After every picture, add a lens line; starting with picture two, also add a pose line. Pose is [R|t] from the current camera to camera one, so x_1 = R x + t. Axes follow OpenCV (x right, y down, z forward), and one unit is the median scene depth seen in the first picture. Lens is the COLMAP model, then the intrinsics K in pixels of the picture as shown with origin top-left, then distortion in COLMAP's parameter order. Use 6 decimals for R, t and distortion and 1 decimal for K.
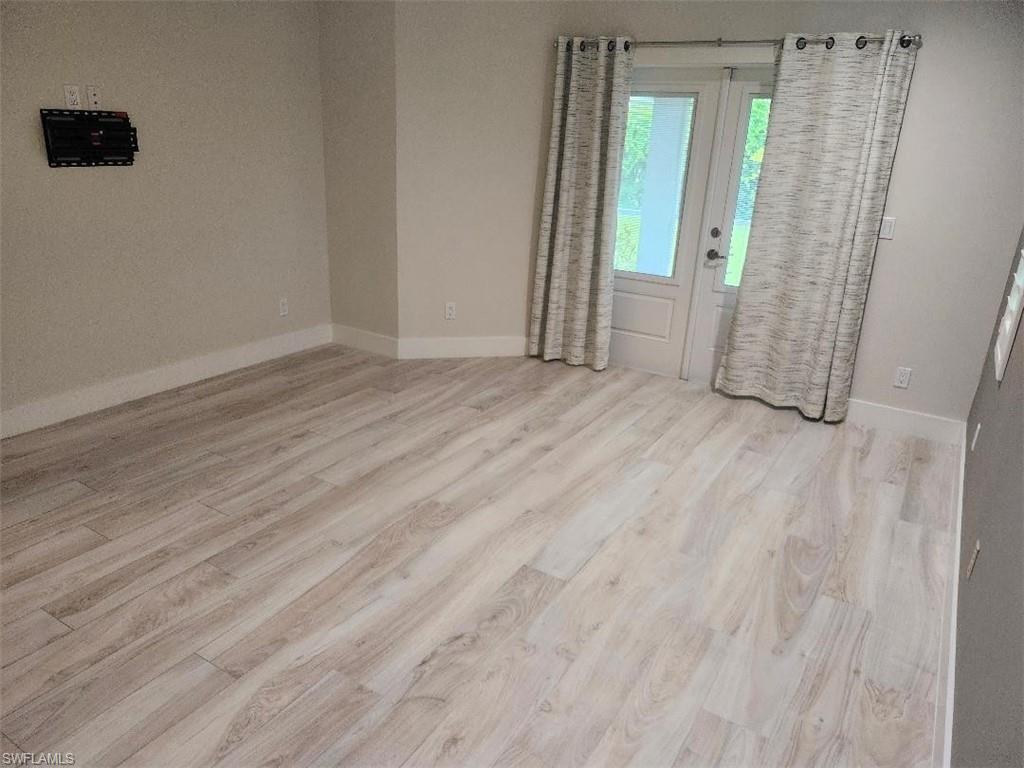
lens RADIAL K [[715.4, 0, 510.4], [0, 715.4, 392.9], [0, 0, 1]] dist [0.088644, -0.123351]
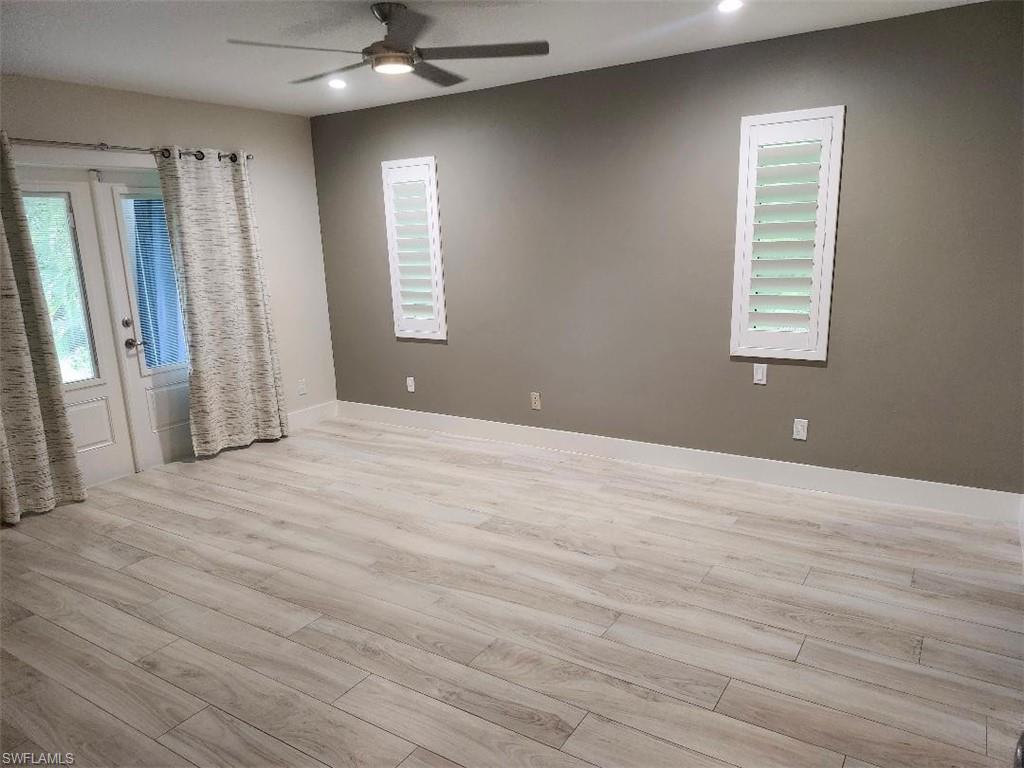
lens RADIAL K [[715.4, 0, 510.4], [0, 715.4, 392.9], [0, 0, 1]] dist [0.088644, -0.123351]
pose [[0.004073, -0.258453, 0.966015, -0.930688], [0.382284, 0.893050, 0.237320, -0.214420], [-0.924036, 0.368326, 0.102440, 0.543950]]
